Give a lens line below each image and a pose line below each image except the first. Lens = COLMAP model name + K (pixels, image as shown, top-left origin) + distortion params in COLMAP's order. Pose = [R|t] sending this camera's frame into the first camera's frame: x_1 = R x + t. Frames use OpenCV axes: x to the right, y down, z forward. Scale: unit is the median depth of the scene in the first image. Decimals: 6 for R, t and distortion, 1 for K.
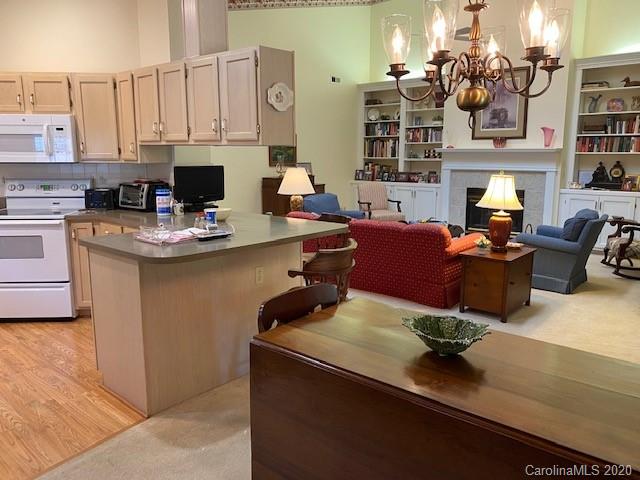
lens RADIAL K [[492.1, 0, 322.1], [0, 492.1, 238.6], [0, 0, 1]] dist [-0.000300, -0.005976]
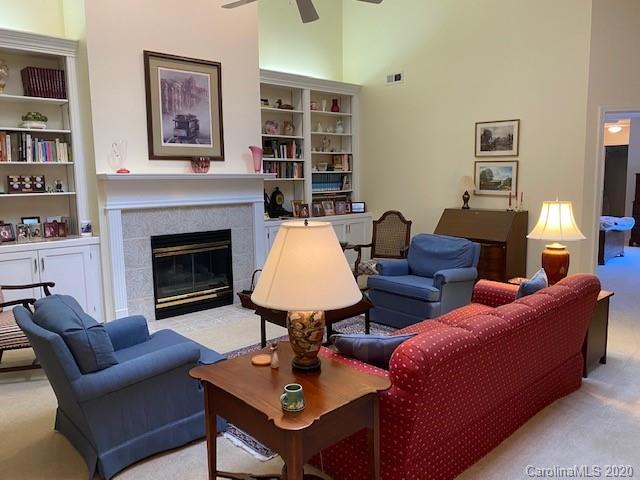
lens RADIAL K [[492.1, 0, 319.8], [0, 492.1, 242.1], [0, 0, 1]] dist [-0.000300, -0.005976]
pose [[0.127260, -0.126278, 0.983798, -0.299181], [0.183608, 0.977720, 0.101747, -0.126312], [-0.974727, 0.167685, 0.147610, 0.739211]]
